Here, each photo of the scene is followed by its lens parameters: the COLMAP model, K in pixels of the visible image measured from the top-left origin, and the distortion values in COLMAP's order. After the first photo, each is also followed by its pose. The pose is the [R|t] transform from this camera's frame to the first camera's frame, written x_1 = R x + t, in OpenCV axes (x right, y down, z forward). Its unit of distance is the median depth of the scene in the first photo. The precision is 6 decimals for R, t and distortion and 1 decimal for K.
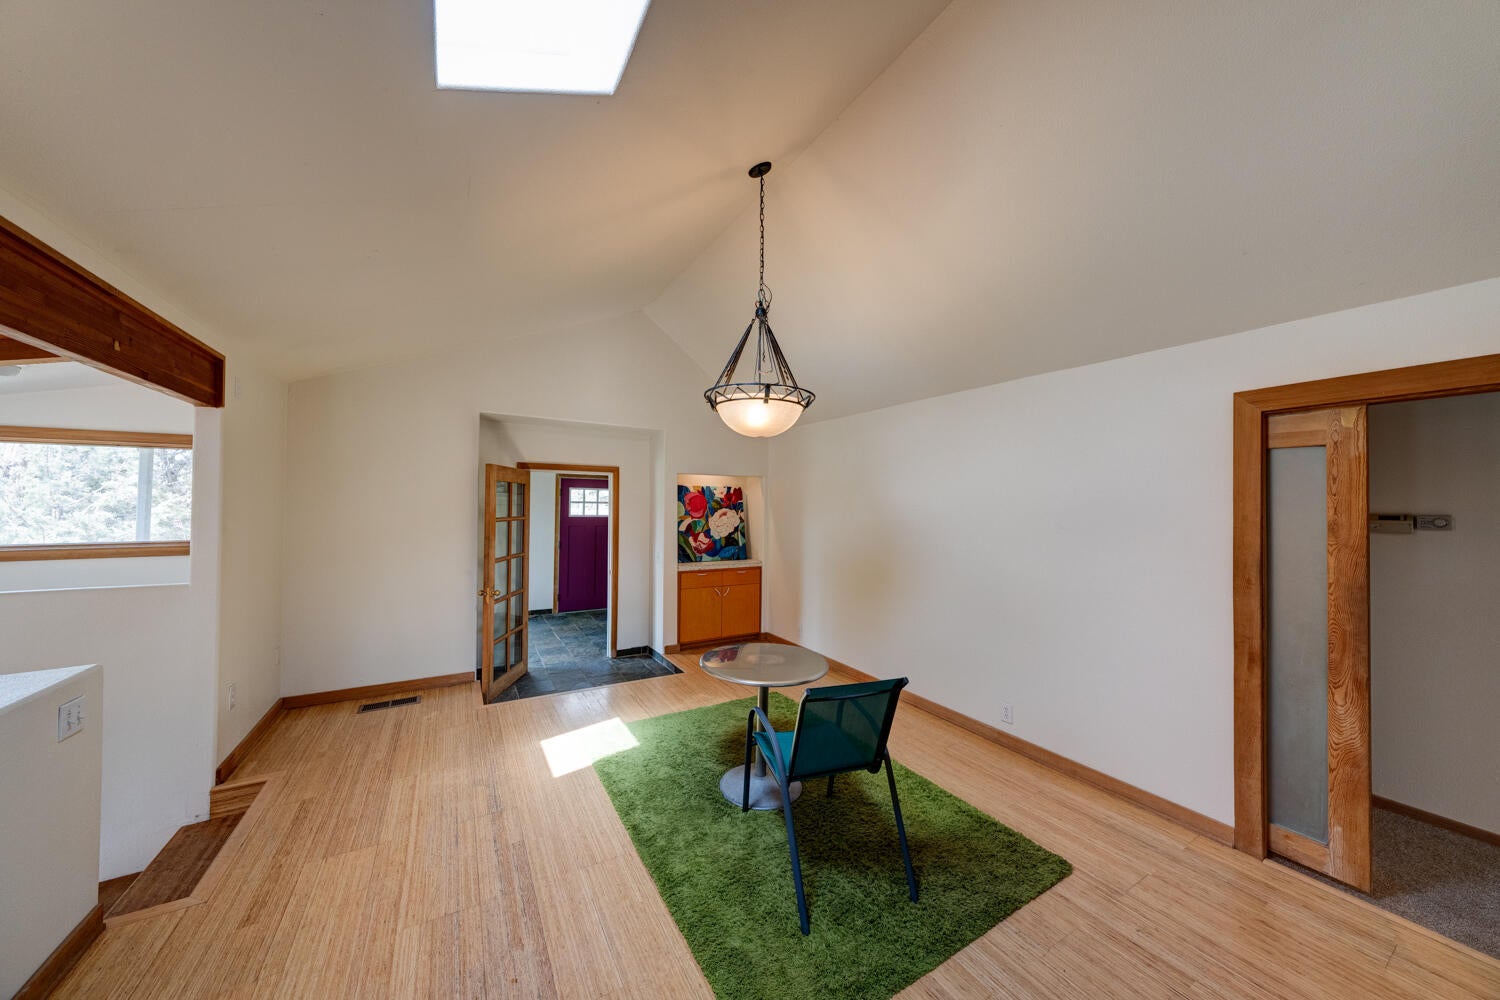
lens RADIAL K [[507.3, 0, 751.9], [0, 507.3, 502.4], [0, 0, 1]] dist [0.000116, -0.000021]
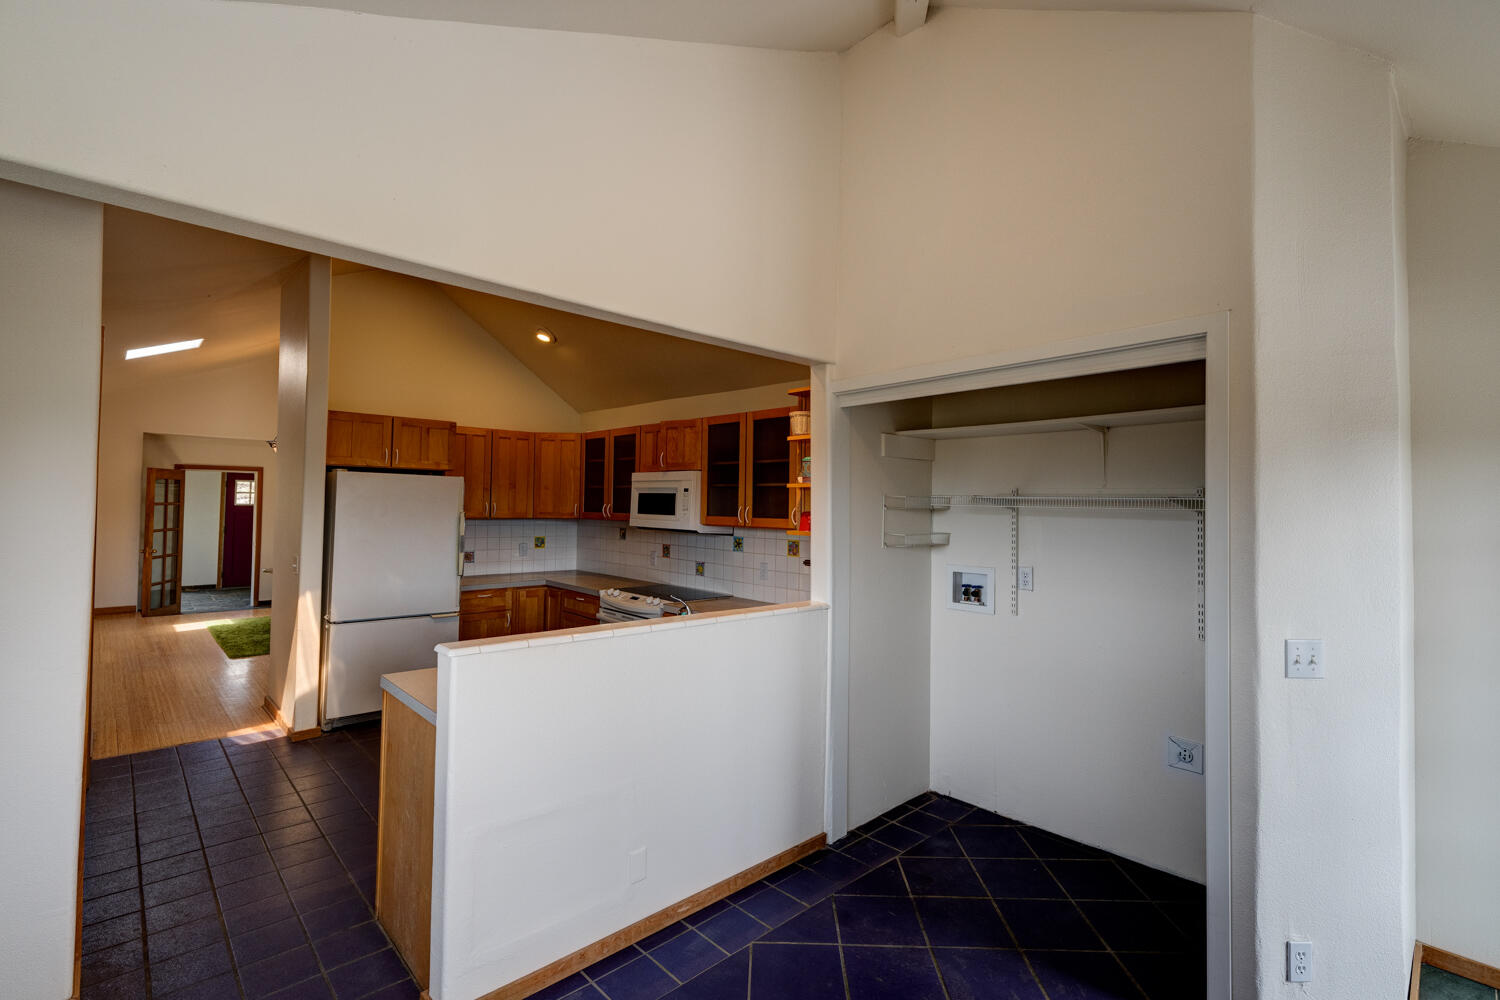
lens RADIAL K [[680.3, 0, 748.7], [0, 680.3, 485.7], [0, 0, 1]] dist [-0.000049, 0.000190]
pose [[0.973457, 0.009803, 0.228658, 0.697915], [-0.006404, 0.999858, -0.015602, 0.000312], [-0.228778, 0.013723, 0.973382, -1.277754]]
